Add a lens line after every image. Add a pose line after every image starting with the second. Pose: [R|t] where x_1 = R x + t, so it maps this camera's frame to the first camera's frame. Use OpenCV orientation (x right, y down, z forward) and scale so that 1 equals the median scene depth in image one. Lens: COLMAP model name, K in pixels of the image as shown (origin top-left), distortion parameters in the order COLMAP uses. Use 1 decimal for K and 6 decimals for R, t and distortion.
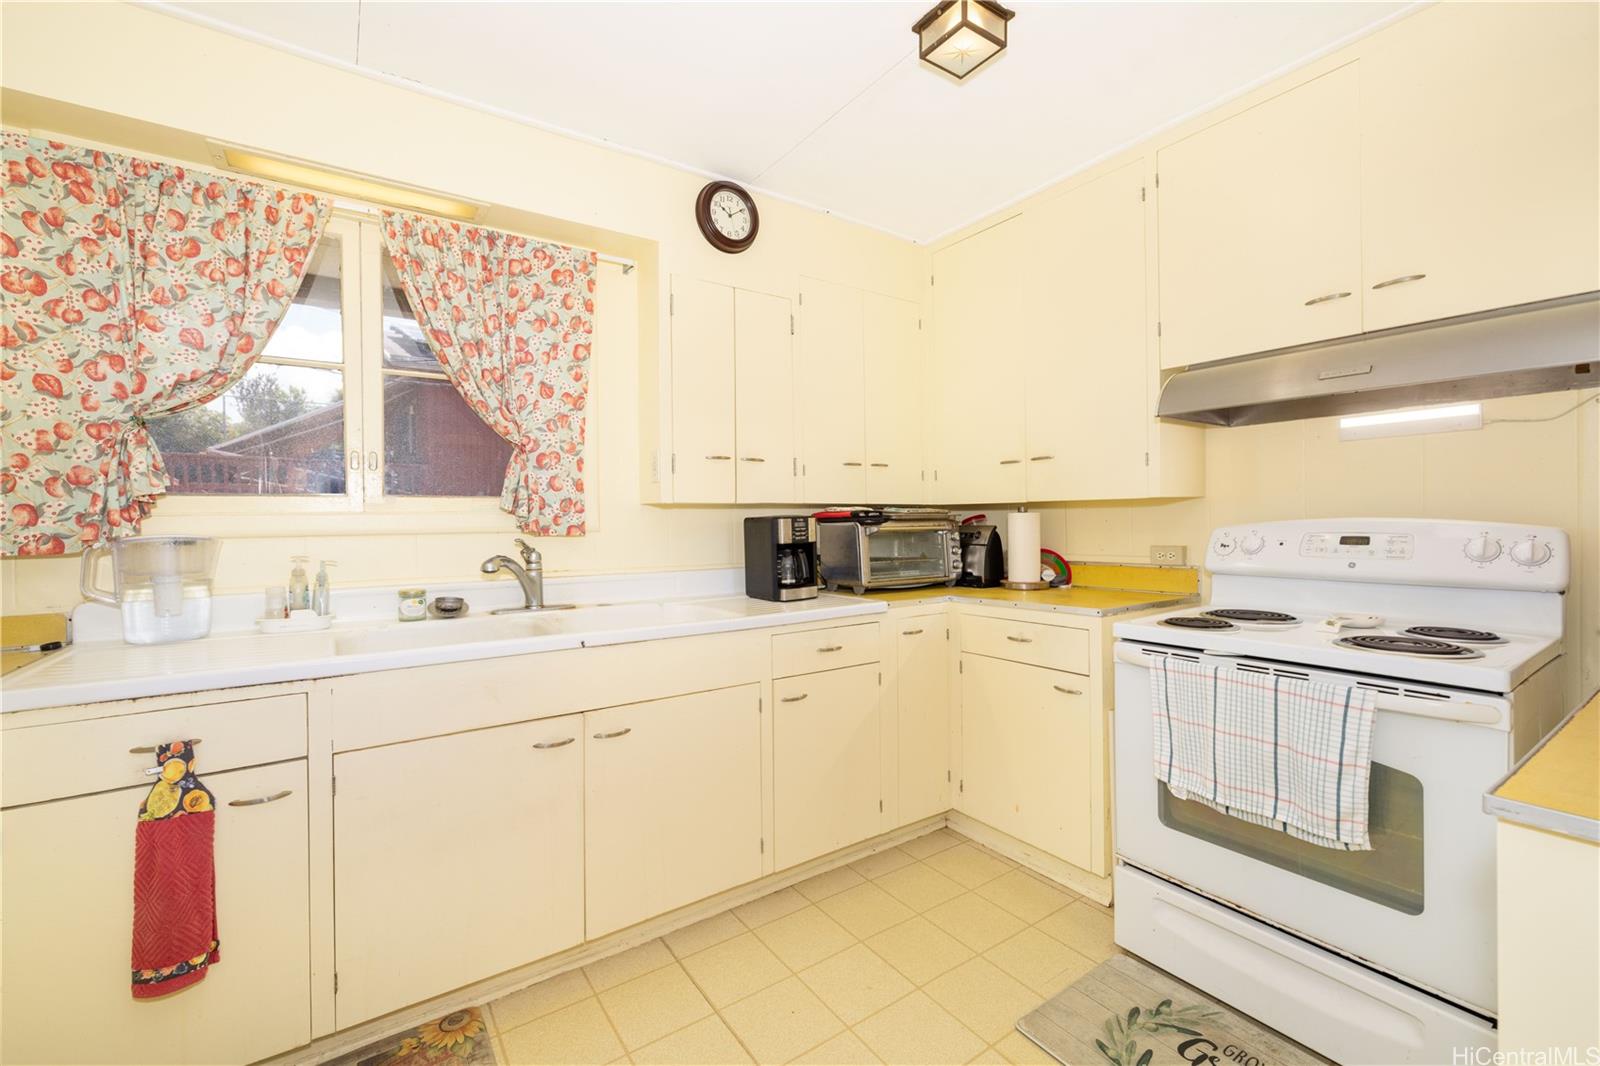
lens RADIAL K [[686.9, 0, 800.0], [0, 686.9, 533.0], [0, 0, 1]] dist [0.001902, 0.000039]
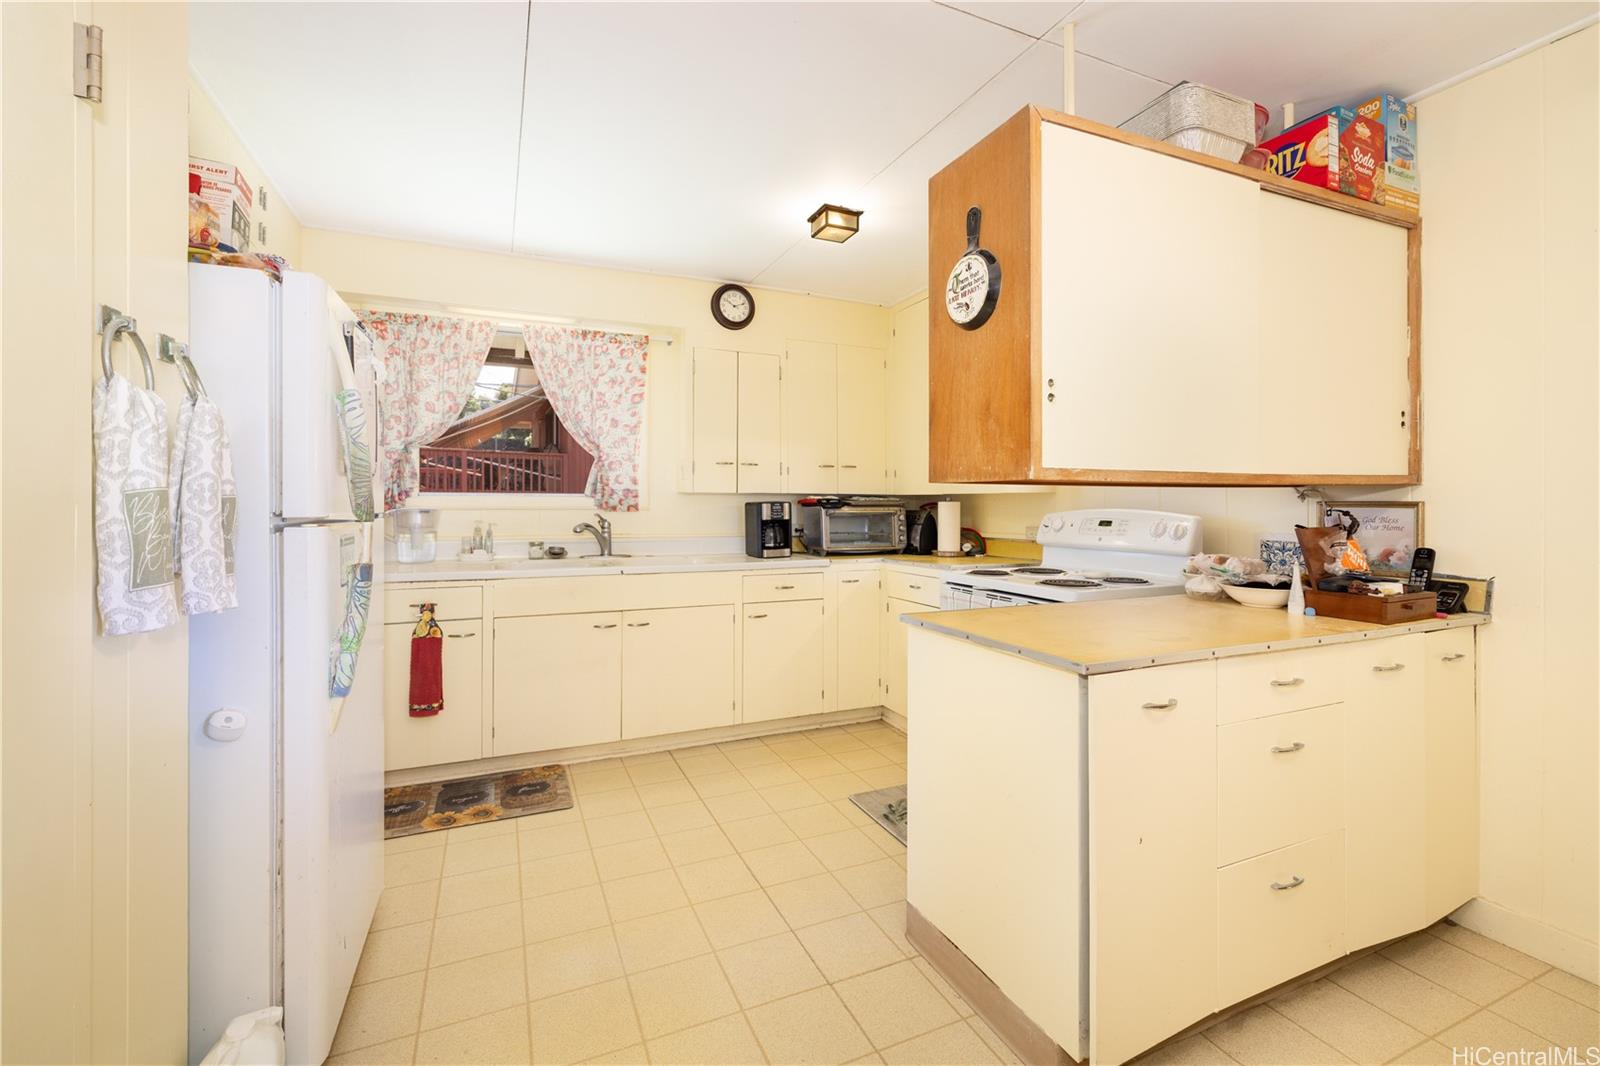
lens RADIAL K [[703.8, 0, 824.1], [0, 703.8, 516.8], [0, 0, 1]] dist [-0.000825, -0.000121]
pose [[0.987429, 0.017559, -0.157084, 0.393362], [-0.017597, 0.999845, 0.001149, 0.005129], [0.157080, 0.001629, 0.987585, -0.584730]]
